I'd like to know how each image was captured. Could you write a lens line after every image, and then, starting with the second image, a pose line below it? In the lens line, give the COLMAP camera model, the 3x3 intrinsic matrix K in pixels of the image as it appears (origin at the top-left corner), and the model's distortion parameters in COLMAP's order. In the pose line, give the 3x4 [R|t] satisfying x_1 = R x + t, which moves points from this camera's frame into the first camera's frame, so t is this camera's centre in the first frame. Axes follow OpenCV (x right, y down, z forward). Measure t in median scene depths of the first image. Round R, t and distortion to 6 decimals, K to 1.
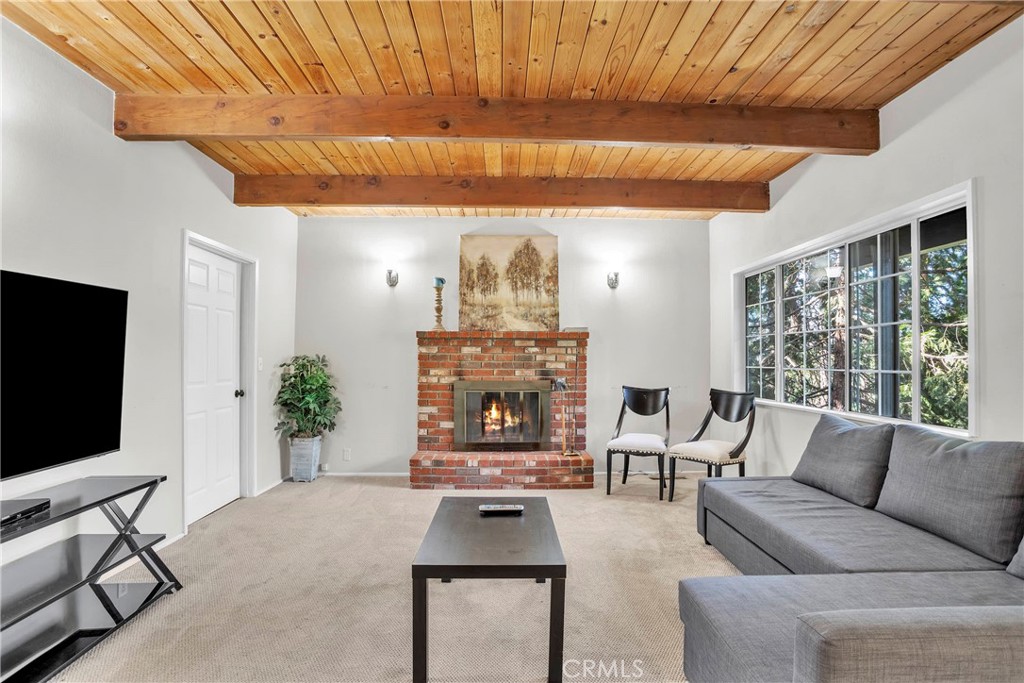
lens RADIAL K [[507.1, 0, 516.3], [0, 507.1, 352.9], [0, 0, 1]] dist [-0.097652, 0.049927]
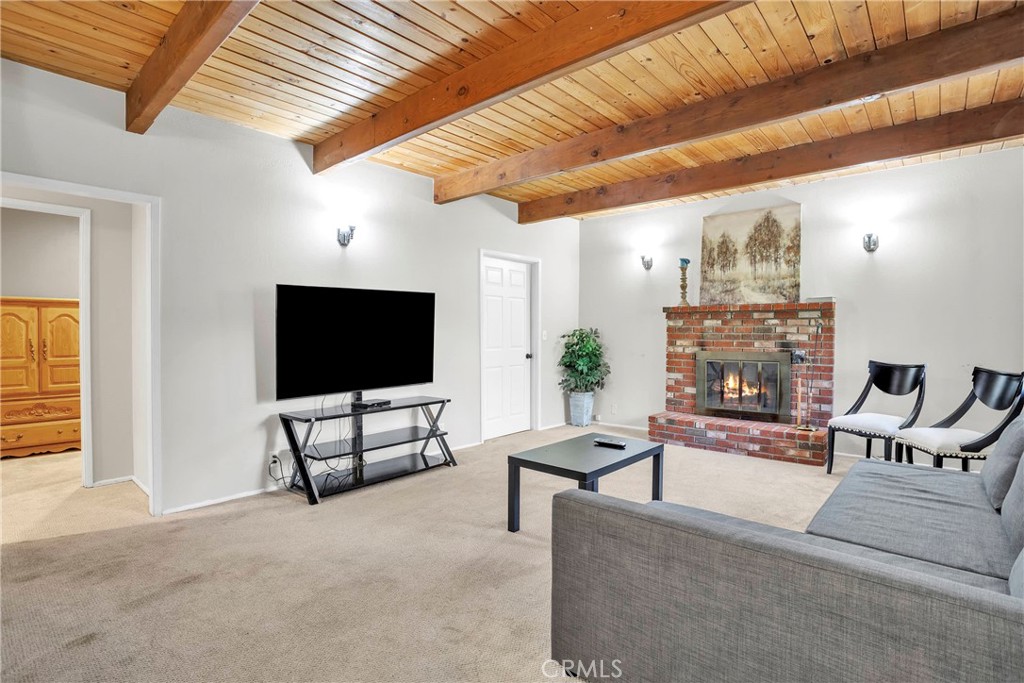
lens RADIAL K [[494.7, 0, 502.4], [0, 494.7, 335.7], [0, 0, 1]] dist [-0.066038, 0.000576]
pose [[0.719041, 0.002780, -0.694962, 0.322618], [0.010484, 0.999835, 0.014847, 0.001849], [0.694888, -0.017961, 0.718893, -0.063726]]
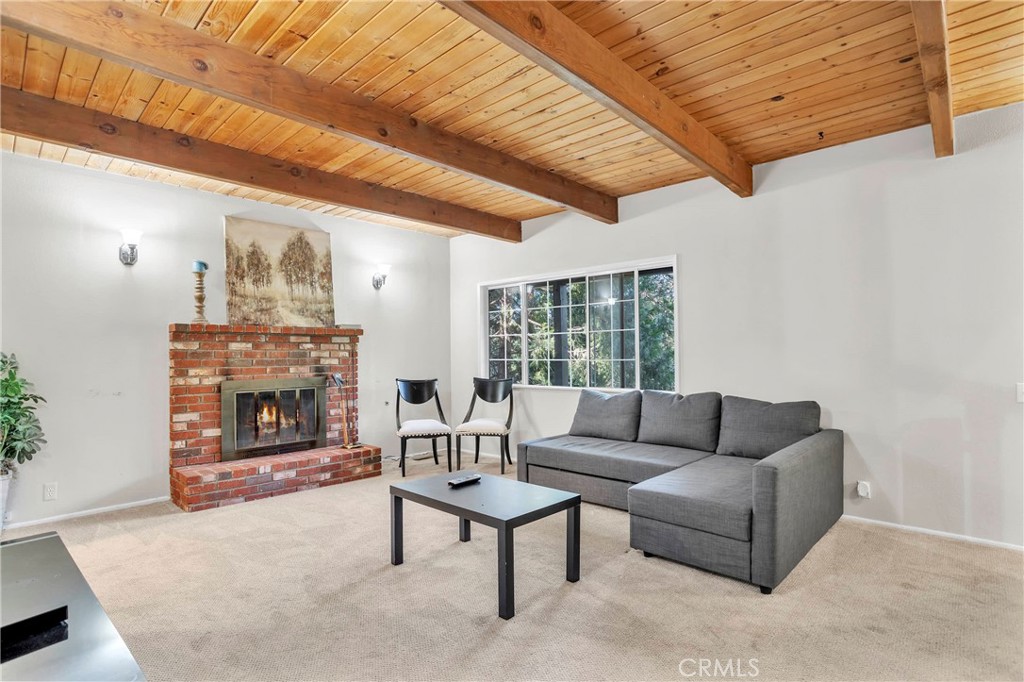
lens RADIAL K [[509.9, 0, 512.0], [0, 509.9, 341.0], [0, 0, 1]] dist [-0.073929, 0.029025]
pose [[0.704955, 0.007774, 0.709210, -0.388864], [0.003492, 0.999890, -0.014431, -0.000277], [-0.709244, 0.012650, 0.704850, 0.034530]]
